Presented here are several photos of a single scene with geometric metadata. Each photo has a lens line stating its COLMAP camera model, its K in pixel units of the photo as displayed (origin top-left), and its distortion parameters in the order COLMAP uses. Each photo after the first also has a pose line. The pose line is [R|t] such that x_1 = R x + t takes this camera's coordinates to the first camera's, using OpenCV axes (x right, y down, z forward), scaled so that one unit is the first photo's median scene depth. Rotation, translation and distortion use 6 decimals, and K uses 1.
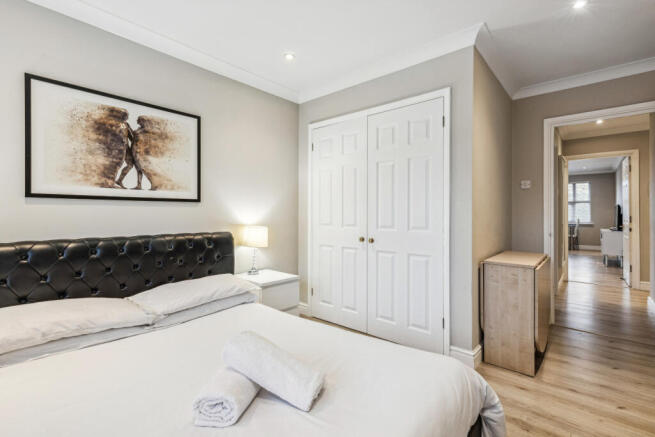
lens RADIAL K [[300.0, 0, 326.1], [0, 300.0, 213.1], [0, 0, 1]] dist [-0.000646, 0.002466]
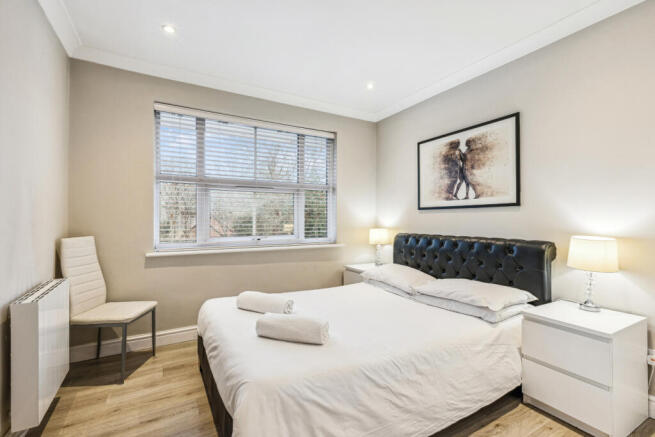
lens RADIAL K [[300.0, 0, 329.4], [0, 300.0, 215.0], [0, 0, 1]] dist [-0.000646, 0.002466]
pose [[-0.331565, -0.013605, -0.943334, 0.729631], [0.004935, 0.999857, -0.016155, 0.004200], [0.943420, -0.010012, -0.331450, 0.875238]]
